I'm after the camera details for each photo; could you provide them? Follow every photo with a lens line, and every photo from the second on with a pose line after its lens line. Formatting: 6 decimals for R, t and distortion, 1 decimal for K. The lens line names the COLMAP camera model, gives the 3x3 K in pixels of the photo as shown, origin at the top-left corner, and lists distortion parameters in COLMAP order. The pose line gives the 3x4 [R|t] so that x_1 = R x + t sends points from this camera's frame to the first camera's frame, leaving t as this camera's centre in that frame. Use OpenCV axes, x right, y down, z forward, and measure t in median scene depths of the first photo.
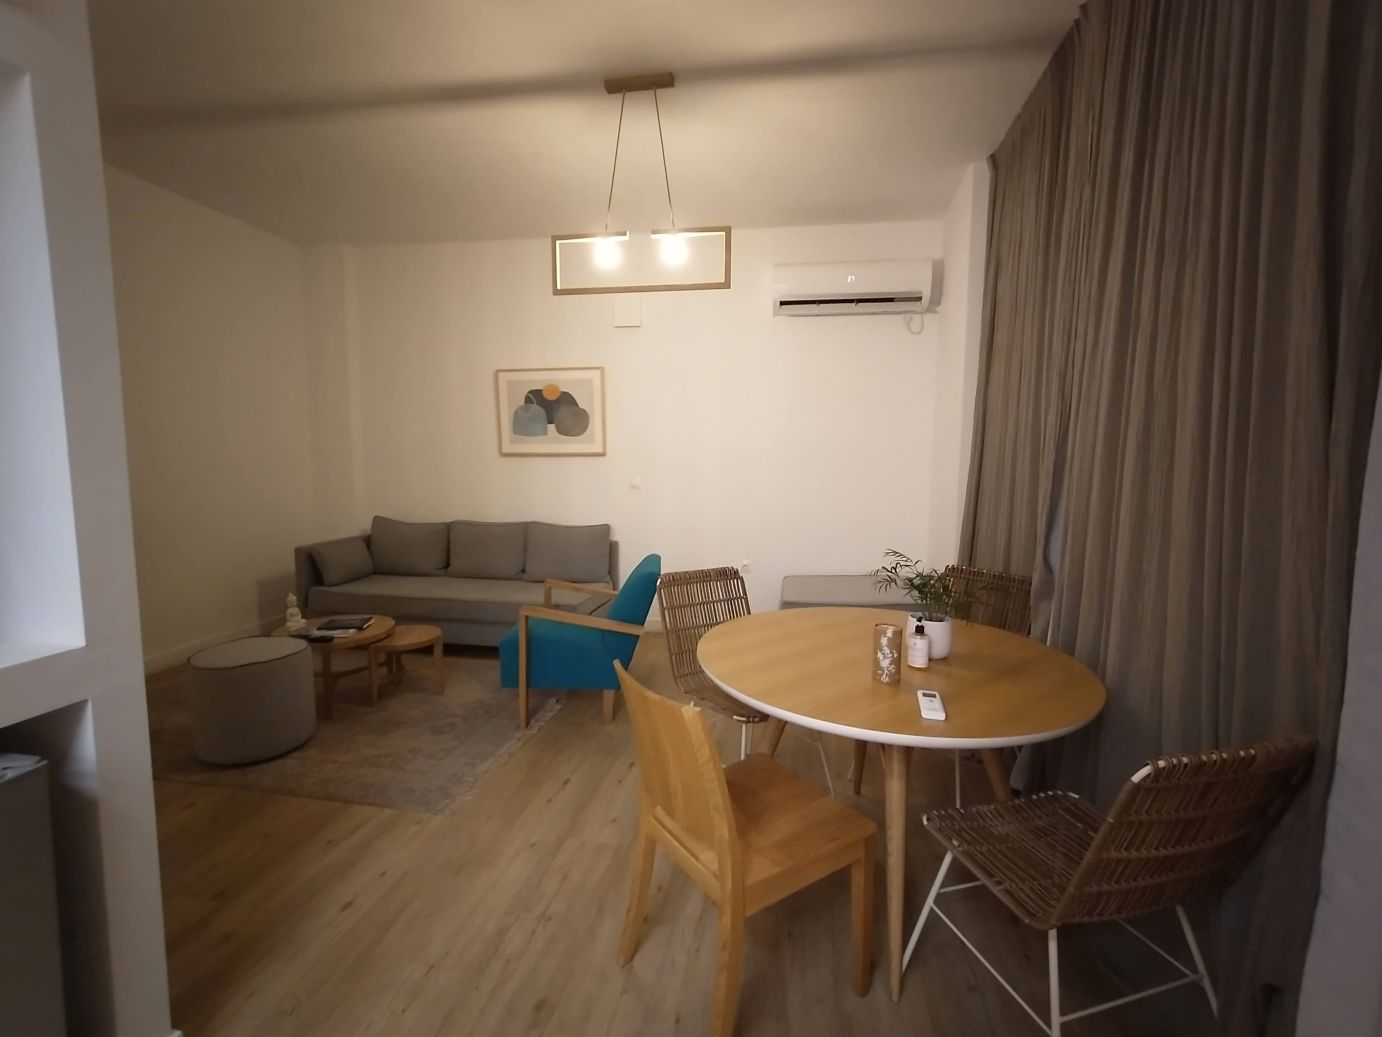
lens RADIAL K [[599.8, 0, 689.6], [0, 599.8, 515.5], [0, 0, 1]] dist [-0.001697, 0.000842]
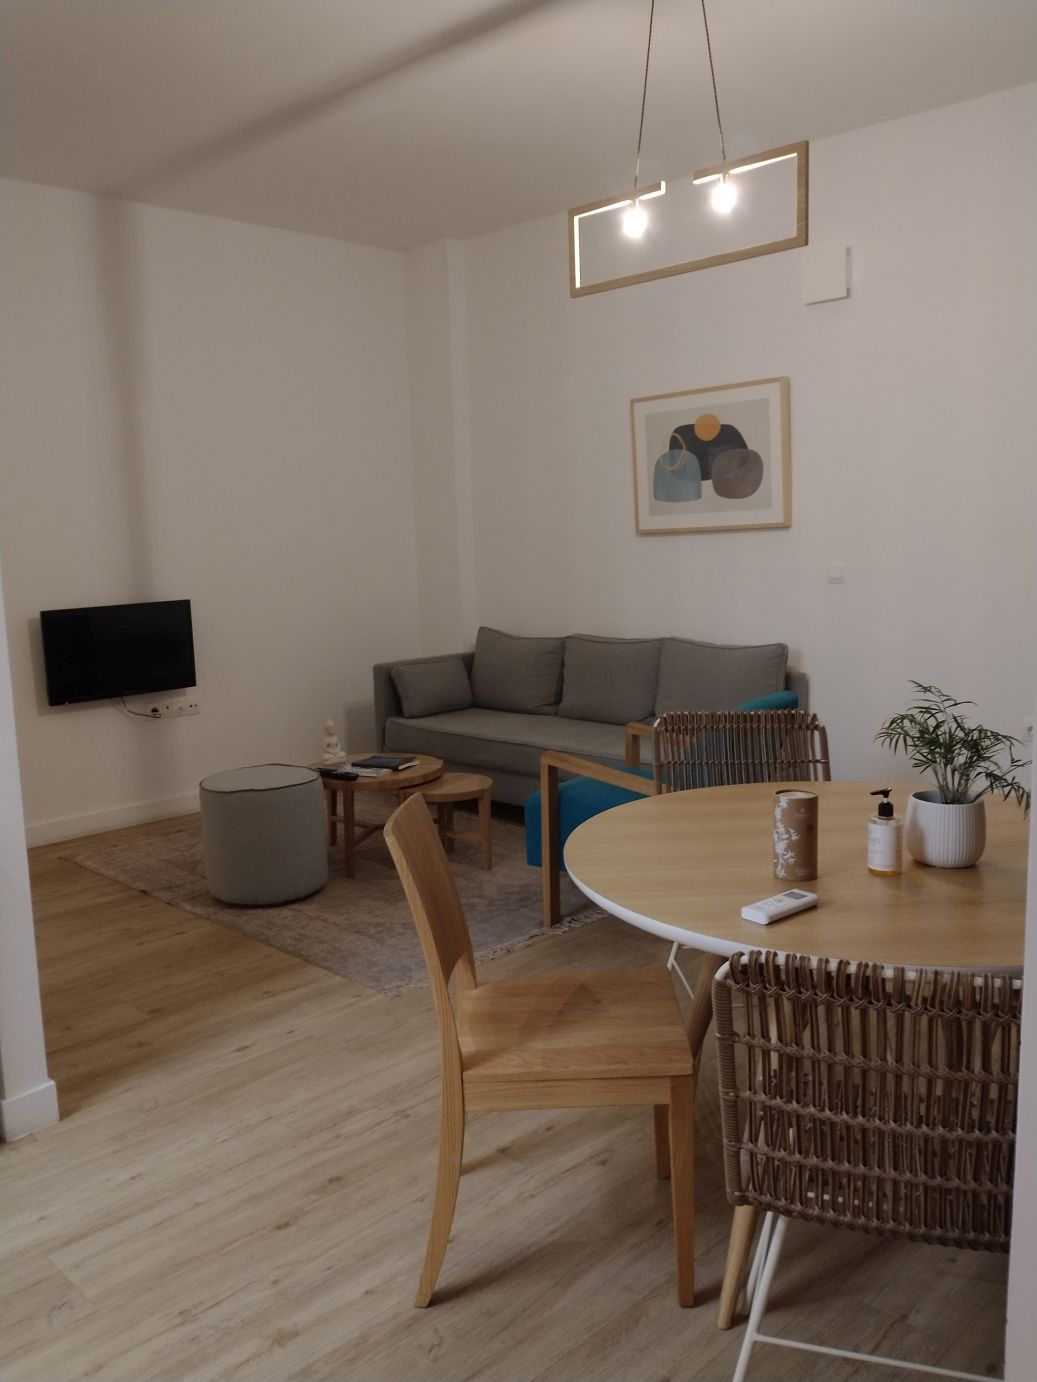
lens RADIAL K [[1066.3, 0, 519.6], [0, 1066.3, 689.1], [0, 0, 1]] dist [0.031231, -0.035528]
pose [[0.838677, 0.044813, -0.542782, 0.300113], [-0.017294, 0.998298, 0.055698, 0.006595], [0.544355, -0.037326, 0.838024, -0.049249]]
